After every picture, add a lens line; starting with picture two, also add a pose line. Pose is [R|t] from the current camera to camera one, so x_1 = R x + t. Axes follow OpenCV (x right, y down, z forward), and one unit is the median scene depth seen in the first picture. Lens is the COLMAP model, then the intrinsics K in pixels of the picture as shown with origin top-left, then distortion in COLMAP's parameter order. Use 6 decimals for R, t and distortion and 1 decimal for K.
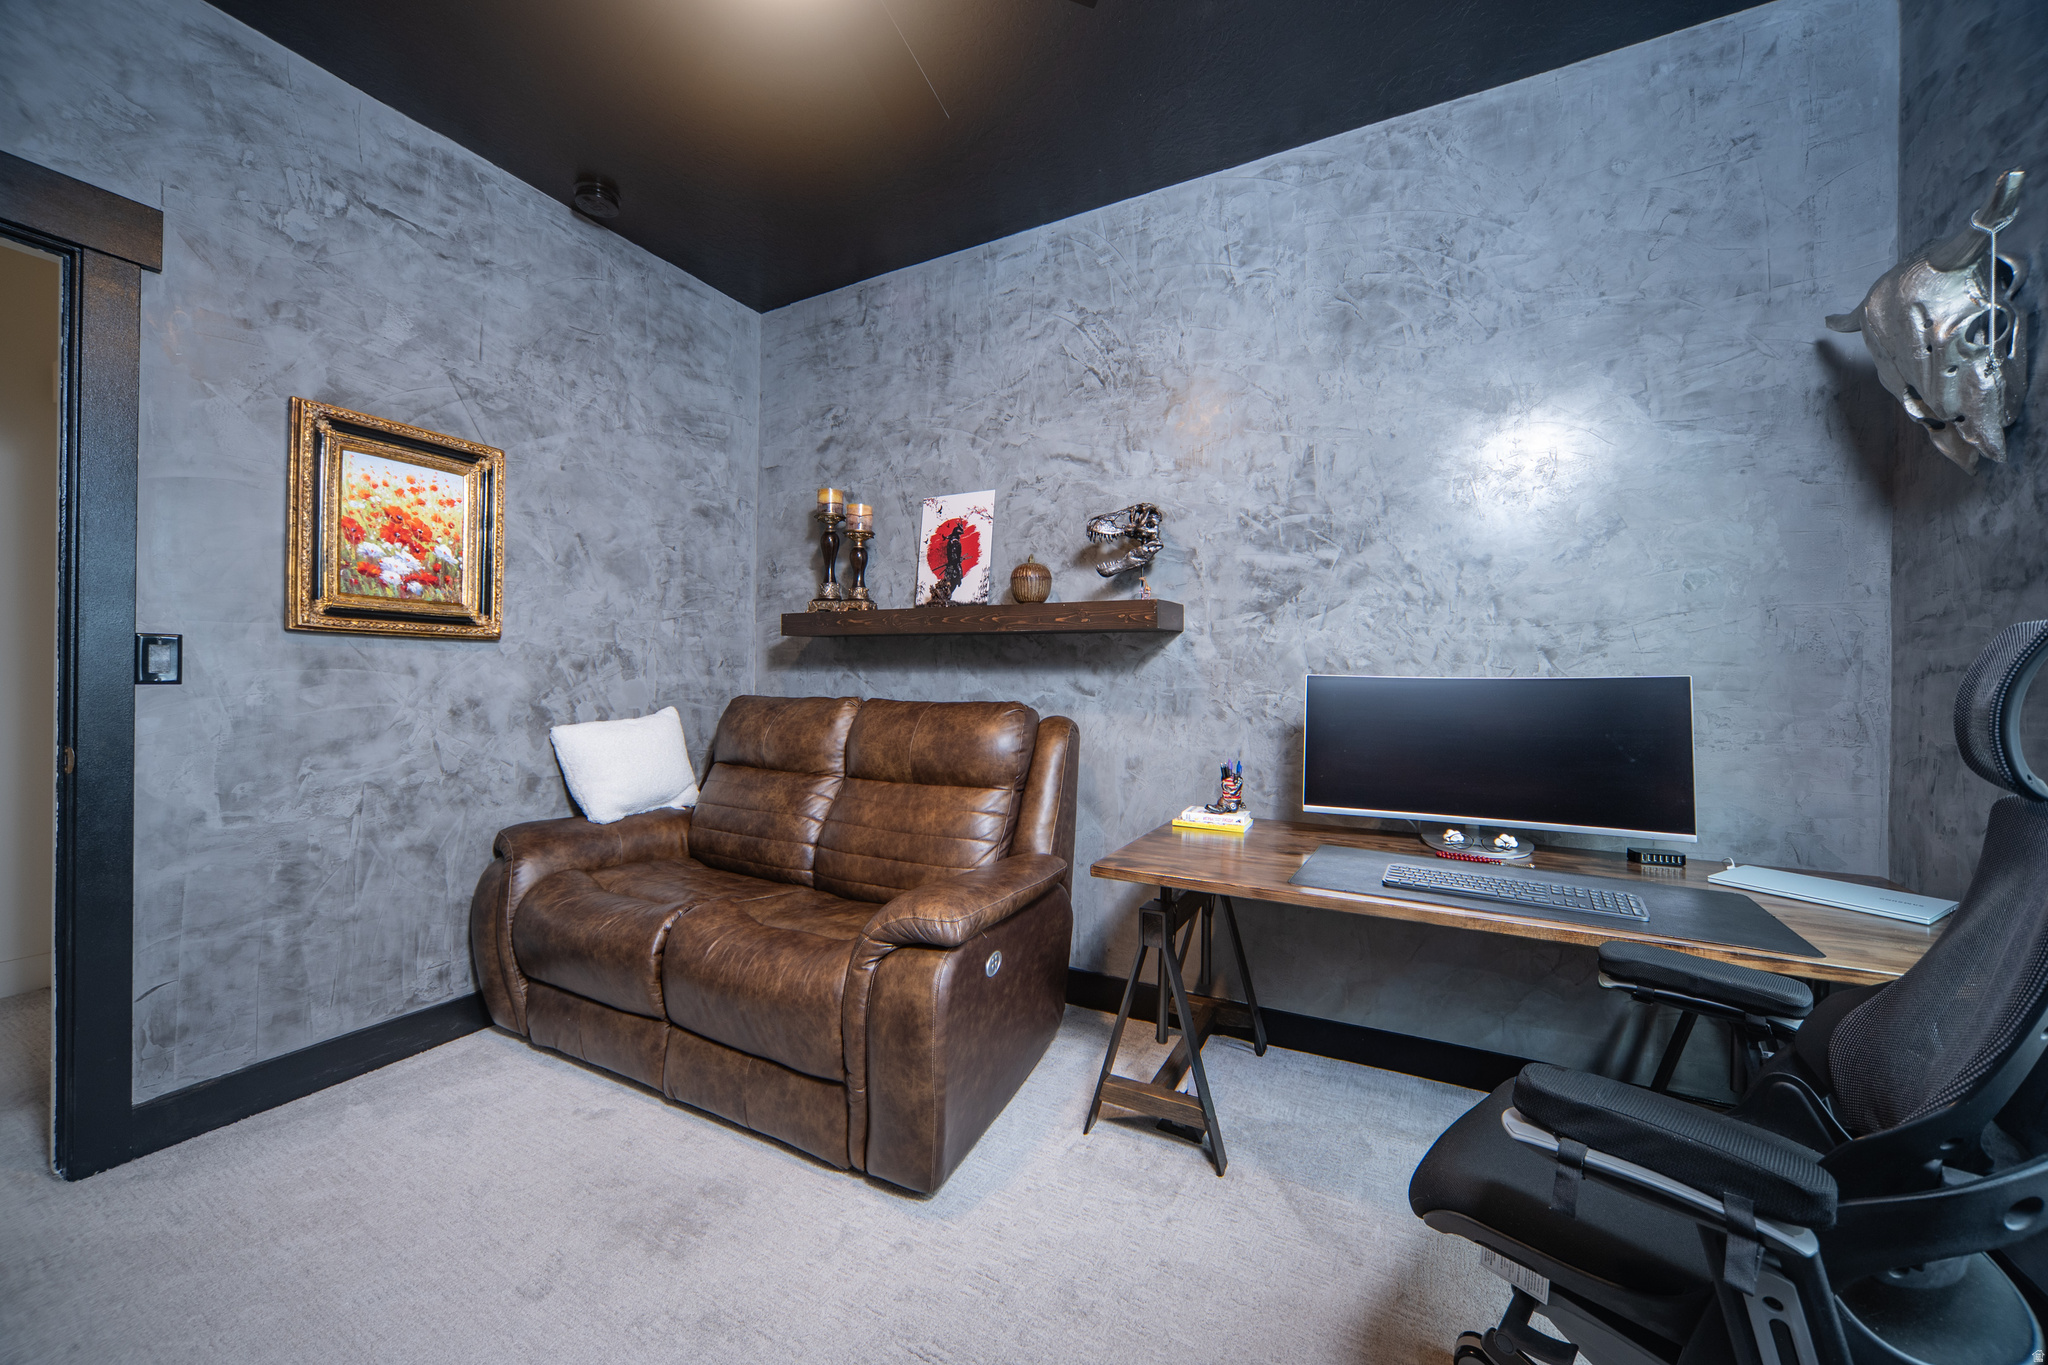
lens RADIAL K [[751.3, 0, 1036.3], [0, 751.3, 670.5], [0, 0, 1]] dist [0.000008, -0.000070]
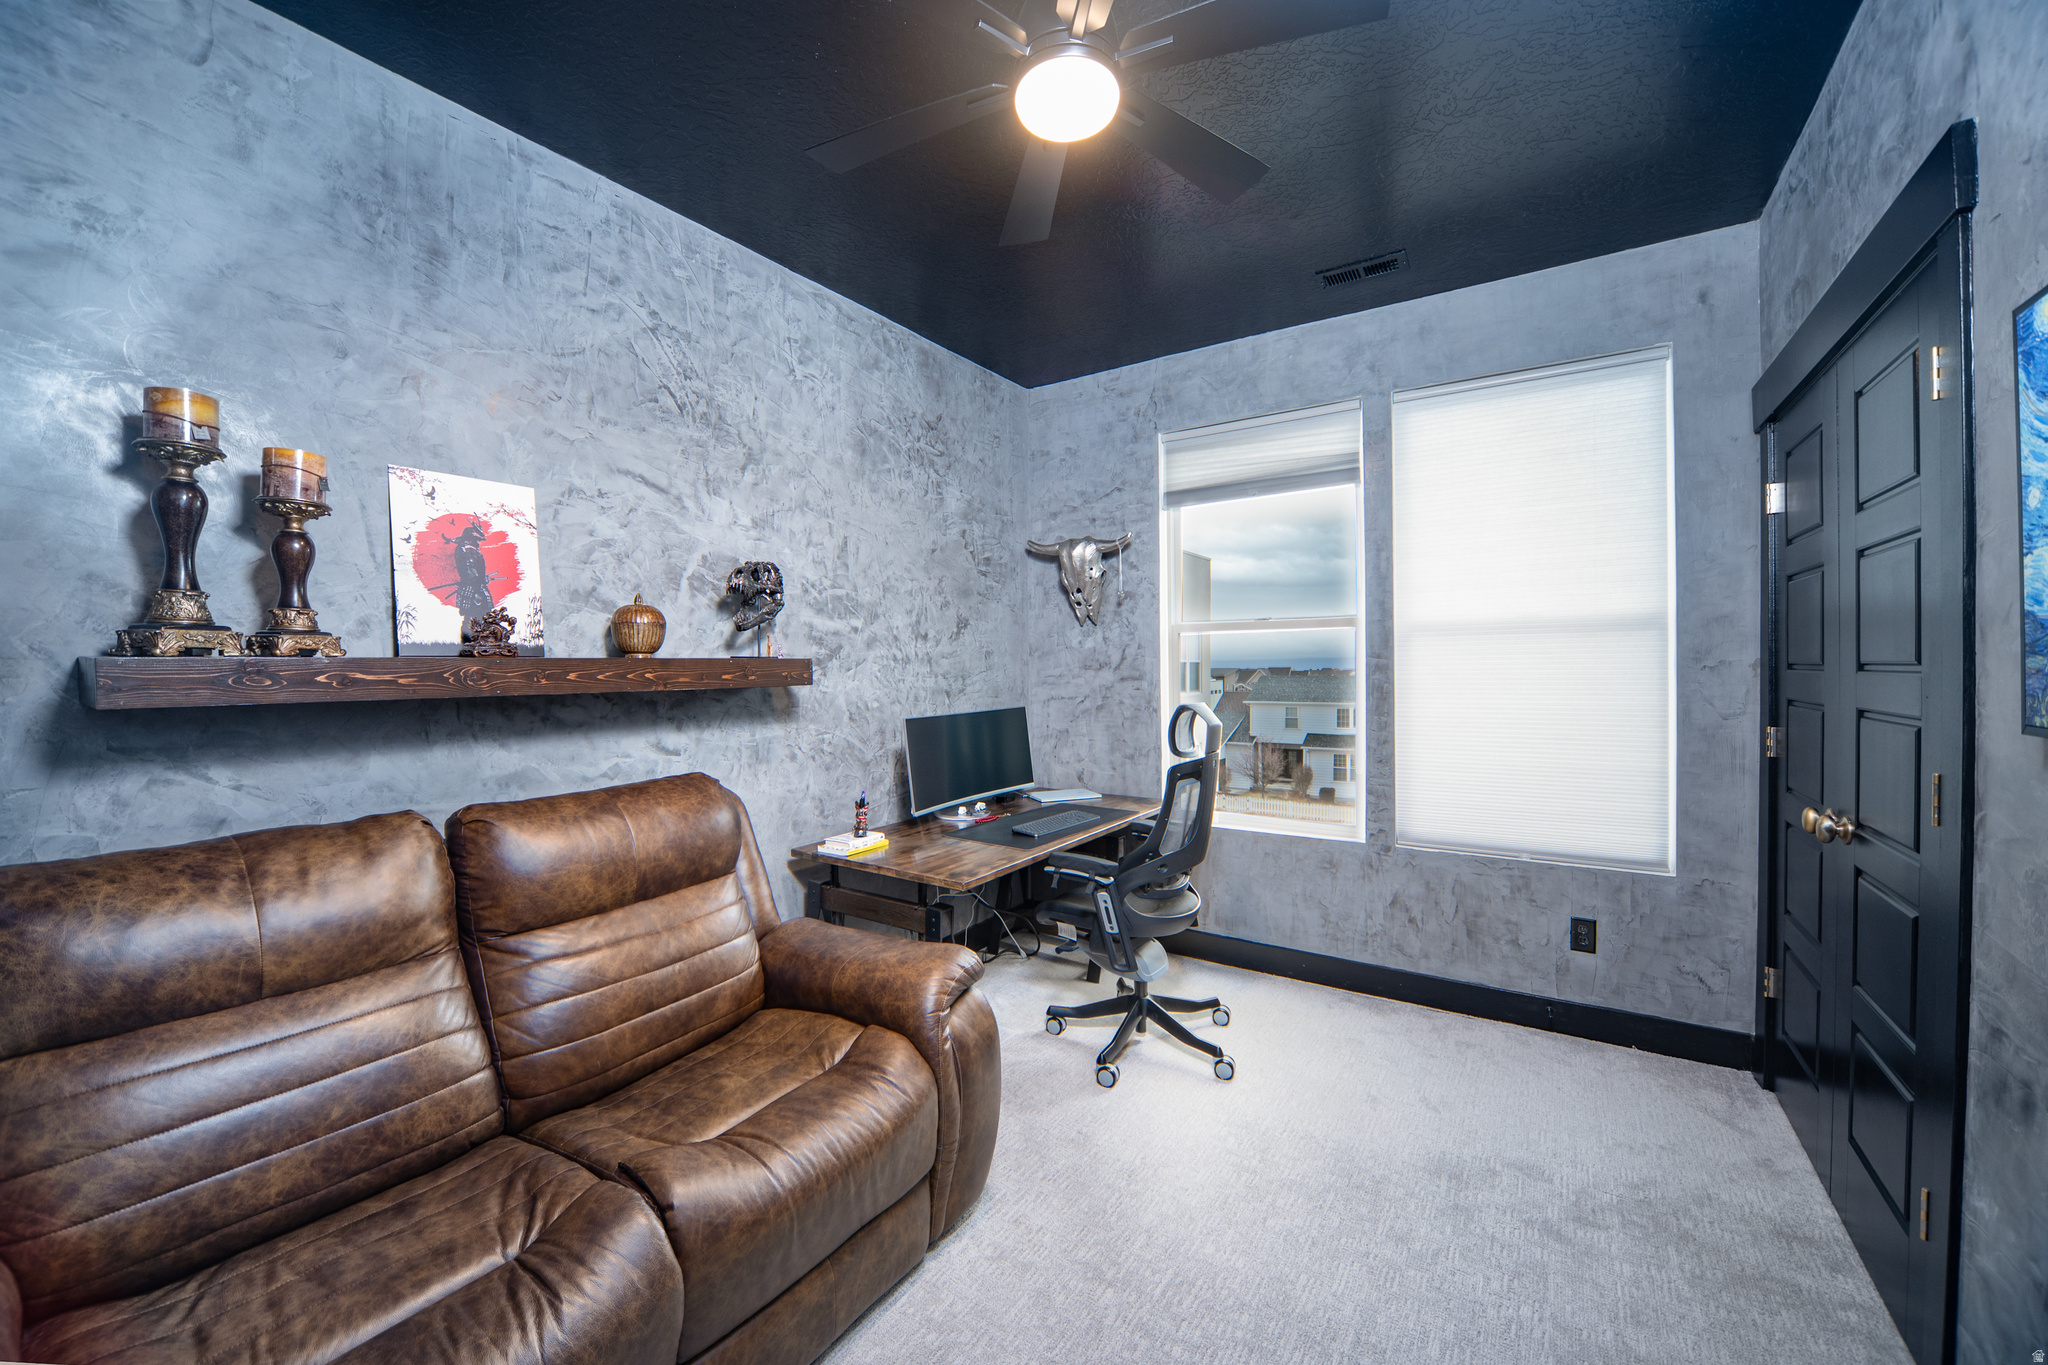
lens RADIAL K [[751.3, 0, 1036.3], [0, 751.3, 670.5], [0, 0, 1]] dist [0.000008, -0.000070]
pose [[0.127047, -0.016010, 0.991767, -0.800637], [0.005107, 0.999867, 0.015487, -0.083873], [-0.991884, 0.003097, 0.127112, 0.484420]]
